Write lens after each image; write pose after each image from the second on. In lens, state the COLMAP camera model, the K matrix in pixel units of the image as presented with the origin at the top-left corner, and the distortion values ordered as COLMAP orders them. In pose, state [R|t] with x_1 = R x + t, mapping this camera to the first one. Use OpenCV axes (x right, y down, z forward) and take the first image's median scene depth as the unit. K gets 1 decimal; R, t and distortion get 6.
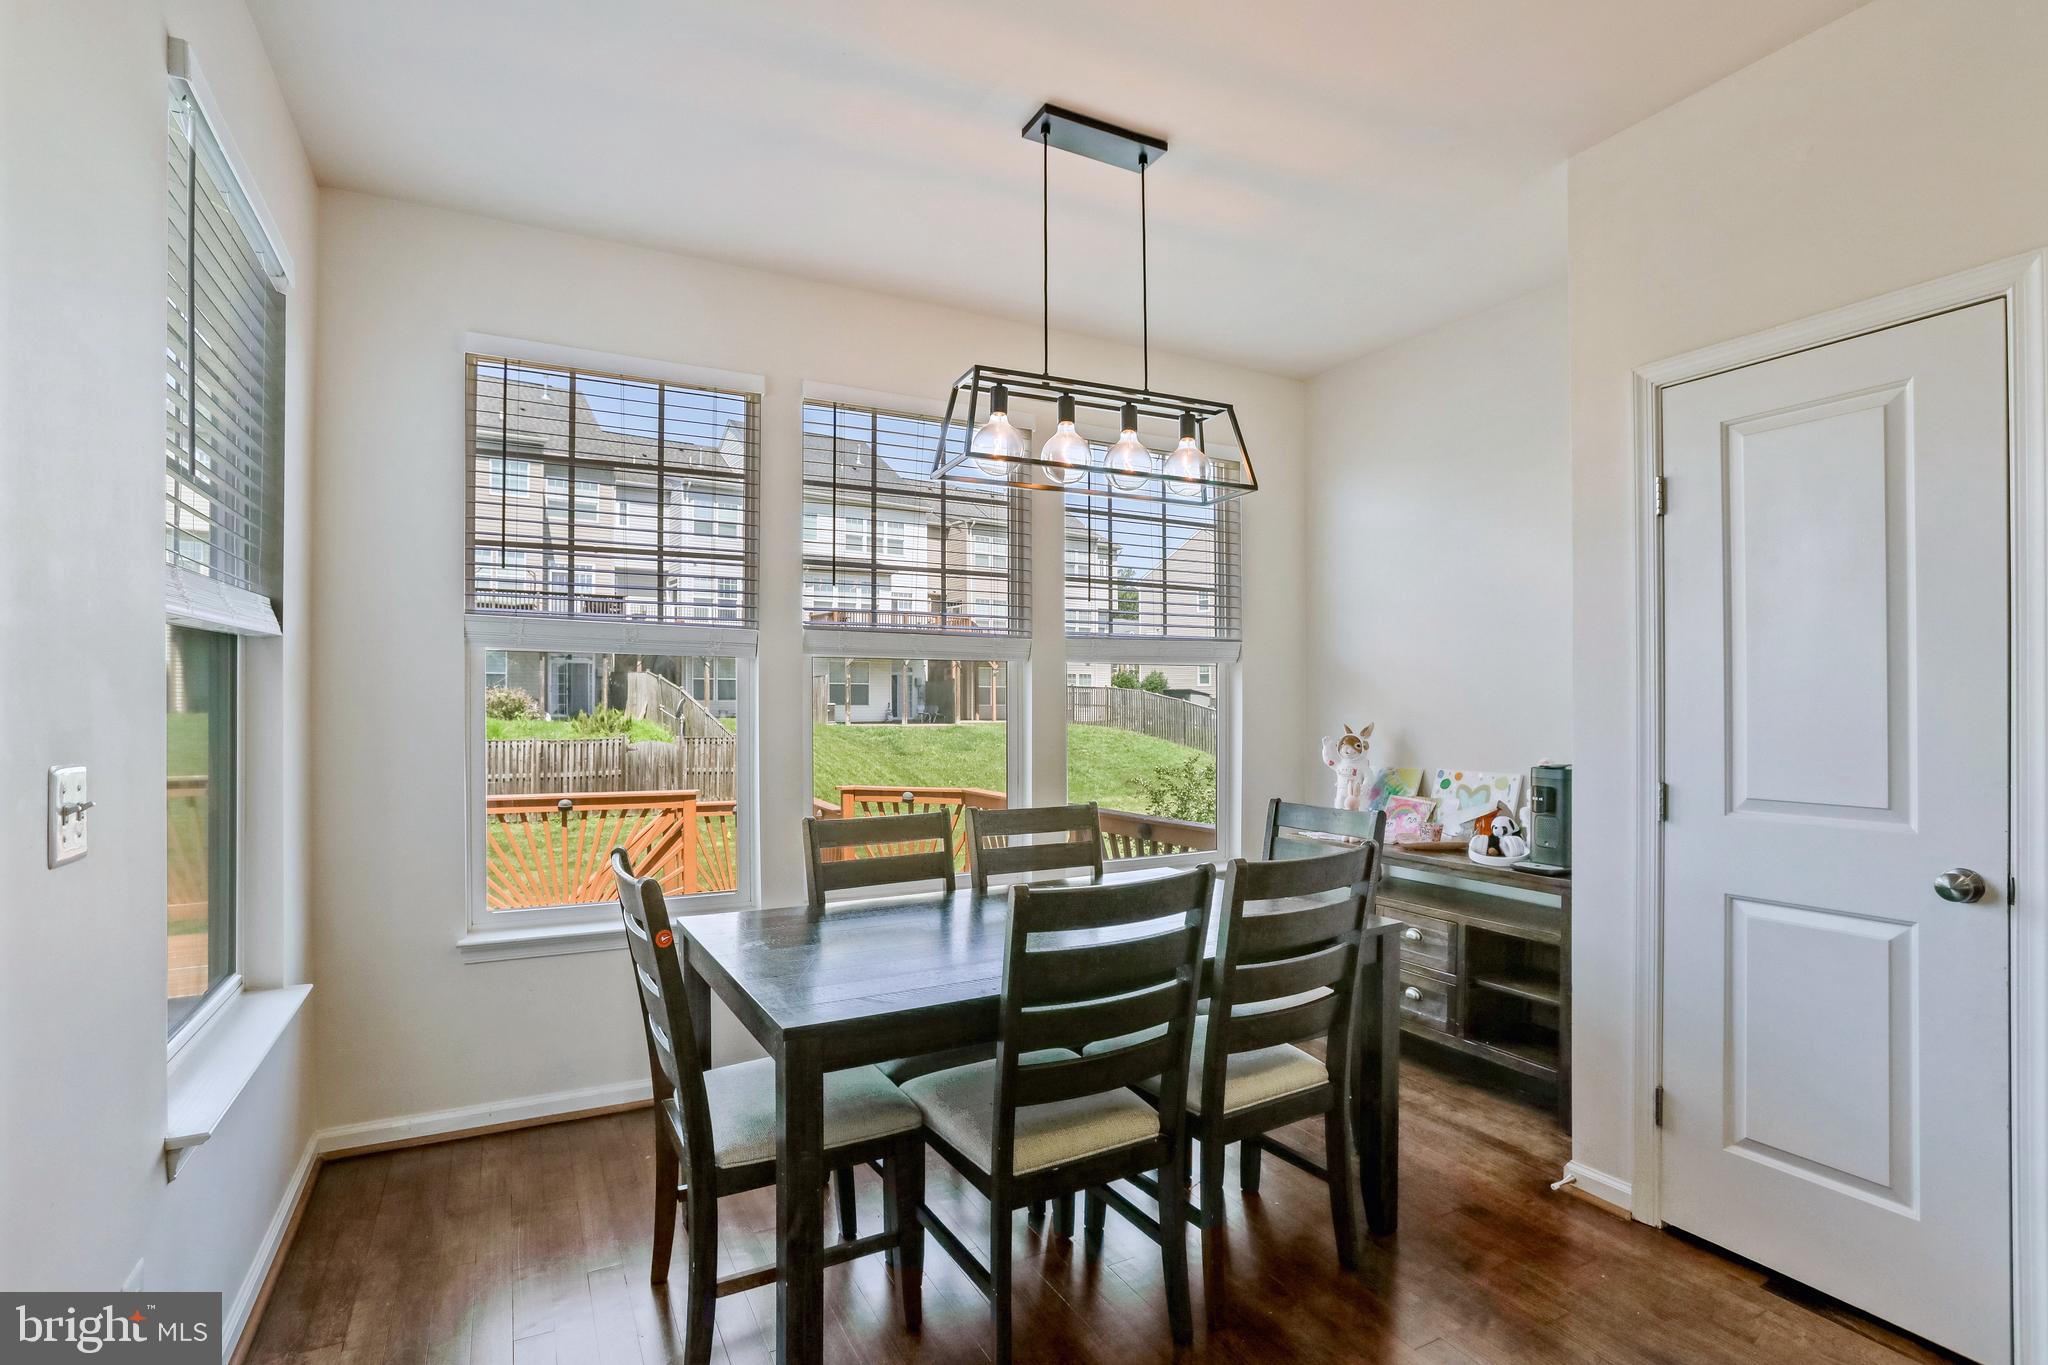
lens RADIAL K [[958.8, 0, 1003.9], [0, 958.8, 703.3], [0, 0, 1]] dist [-0.004129, 0.000121]
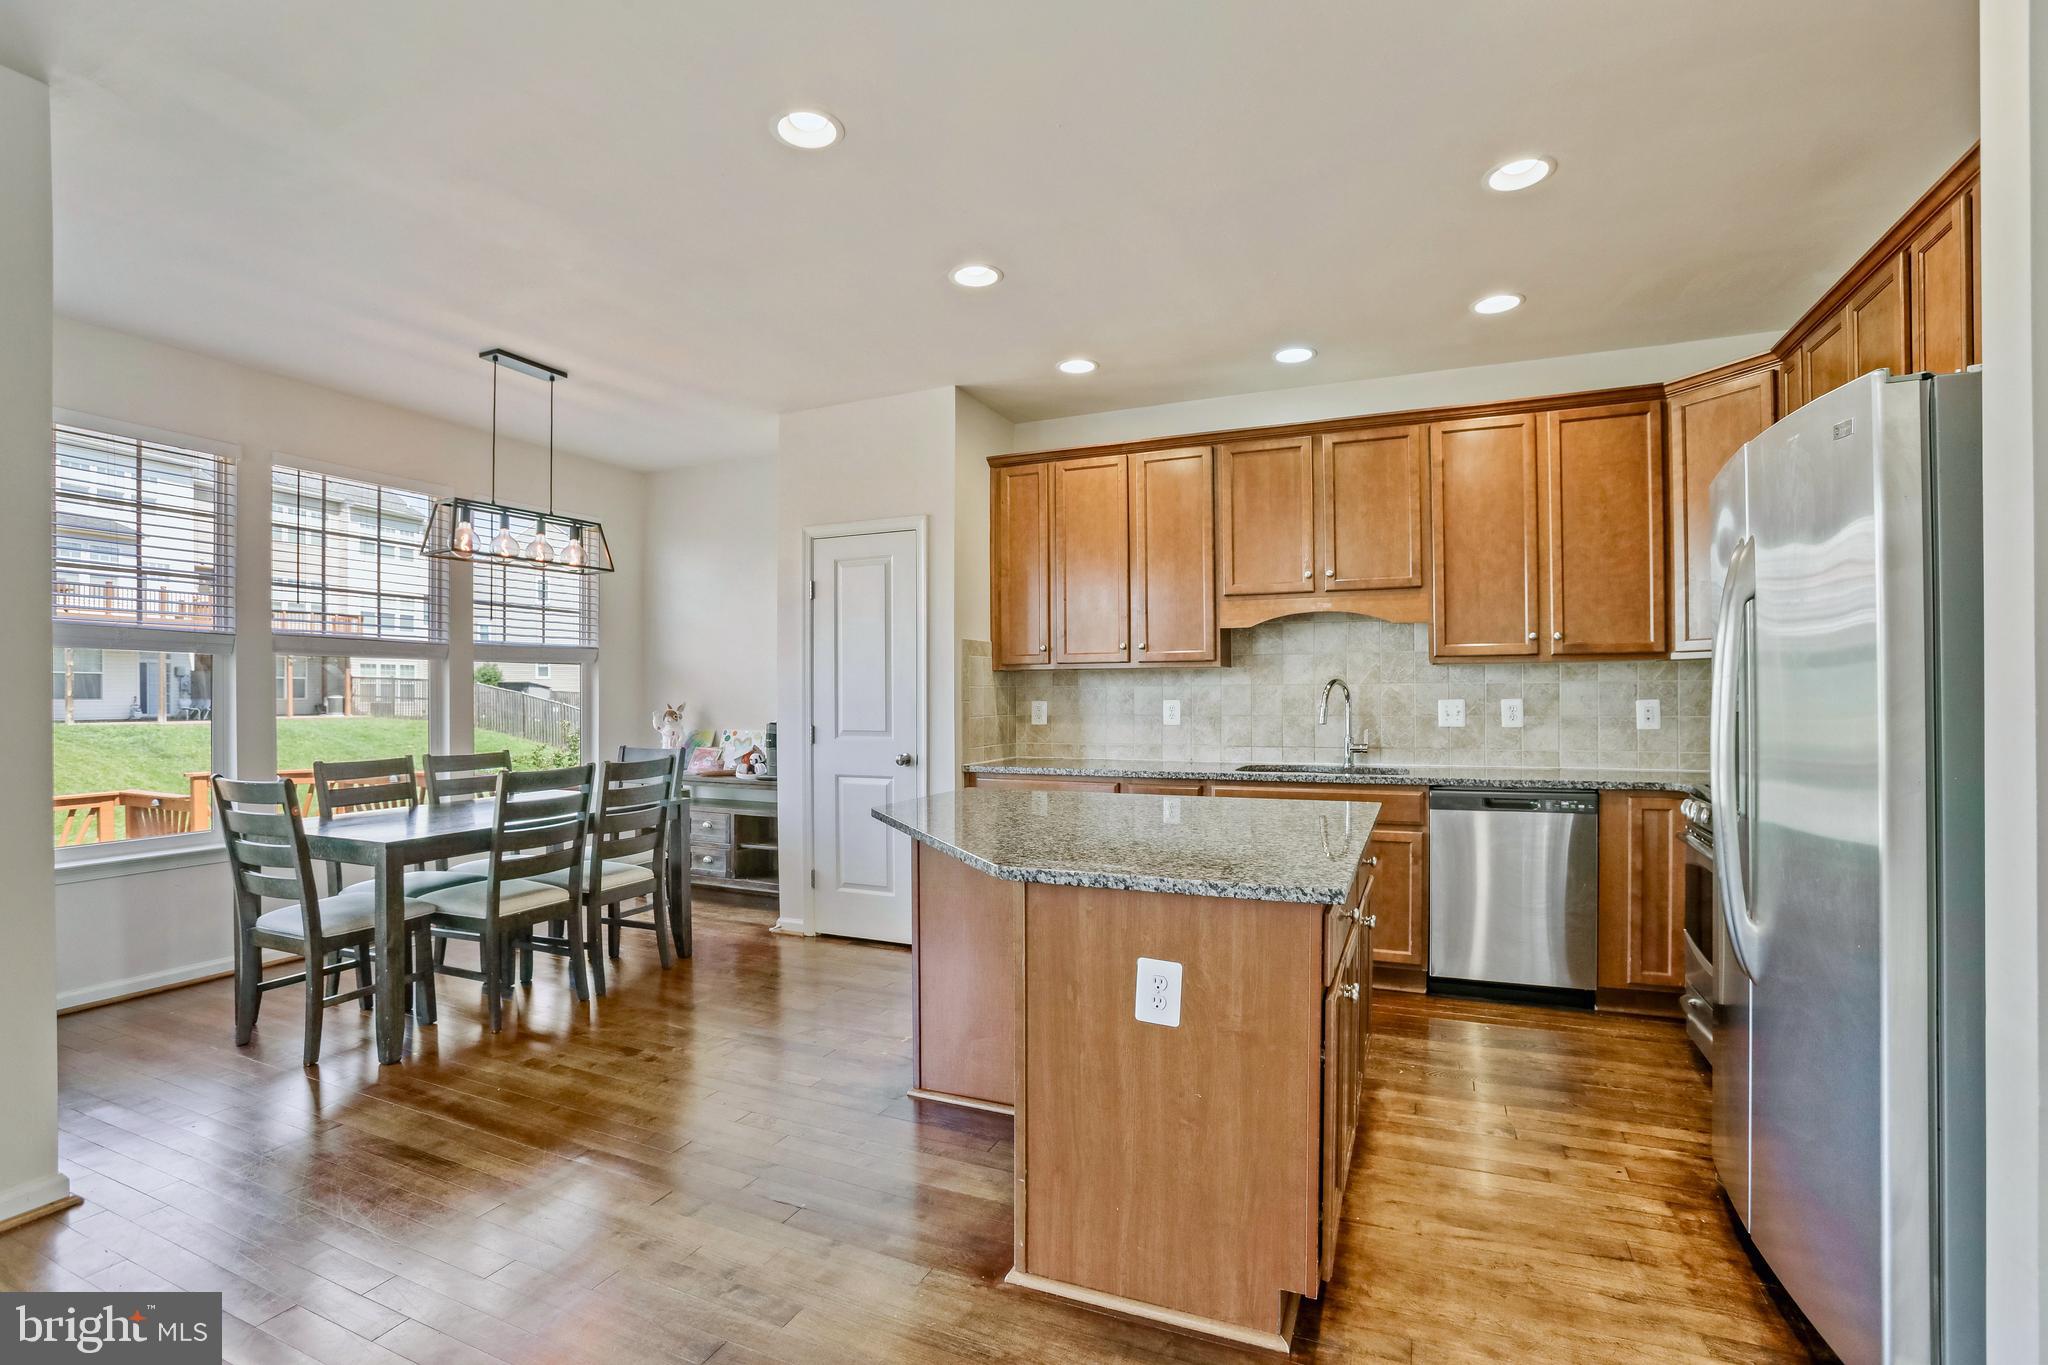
lens RADIAL K [[939.4, 0, 1020.4], [0, 939.4, 701.2], [0, 0, 1]] dist [-0.040298, 0.000210]
pose [[0.773960, -0.006099, 0.633205, -0.266344], [0.003087, 0.999978, 0.005858, 0.017499], [-0.633227, -0.002580, 0.773962, -0.883986]]
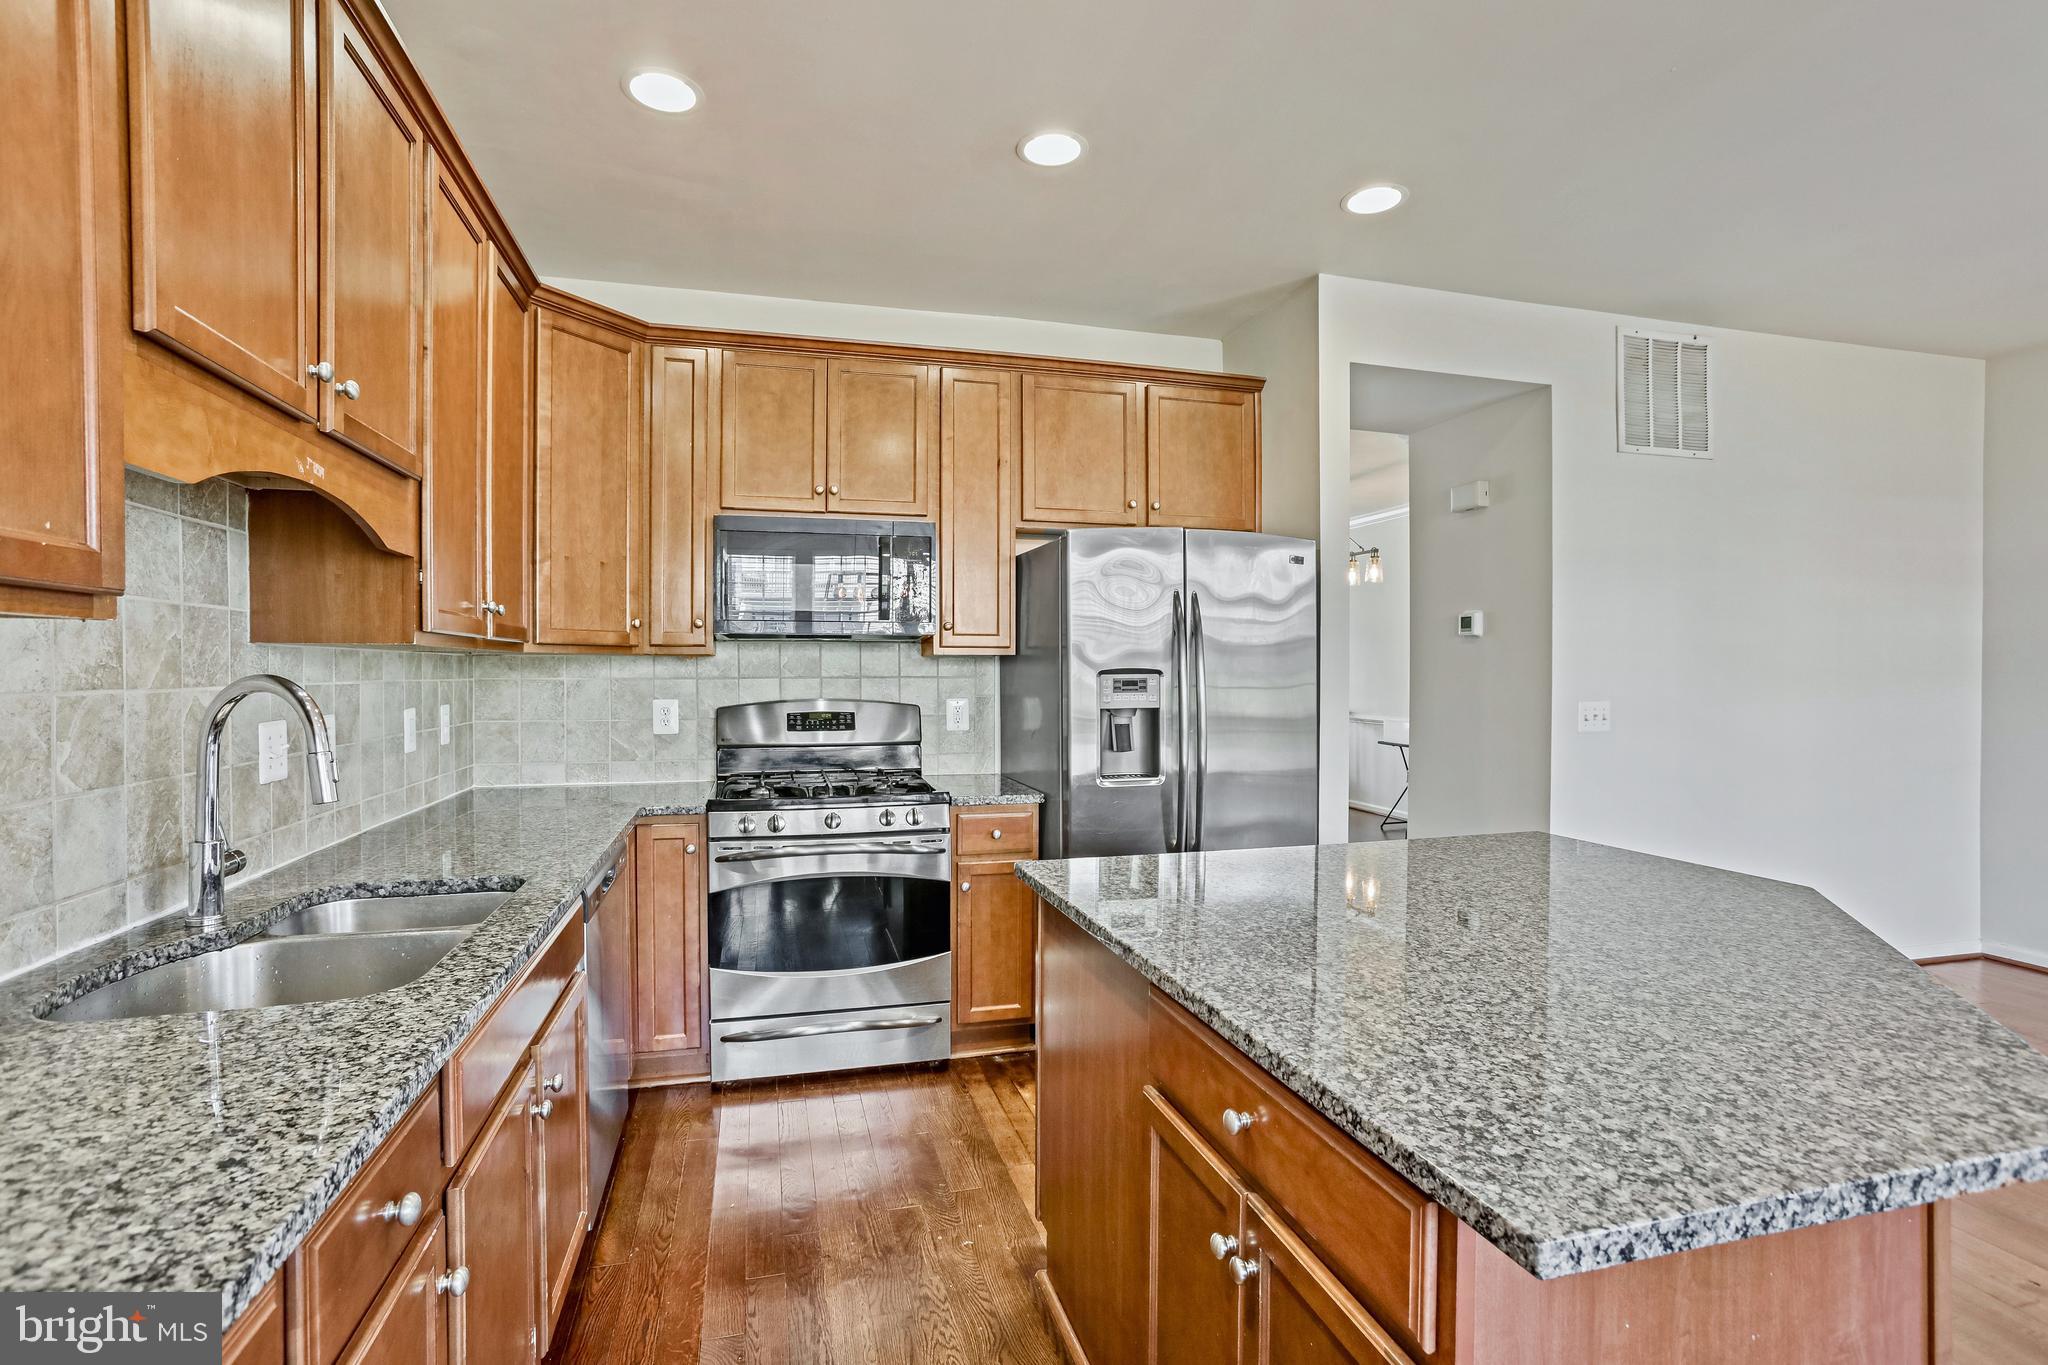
lens RADIAL K [[950.5, 0, 1005.1], [0, 950.5, 686.2], [0, 0, 1]] dist [-0.066221, 0.025744]
pose [[-0.976003, 0.000065, 0.217757, 0.730795], [0.003495, 0.999876, 0.015366, -0.014189], [-0.217729, 0.015758, -0.975882, 0.650298]]
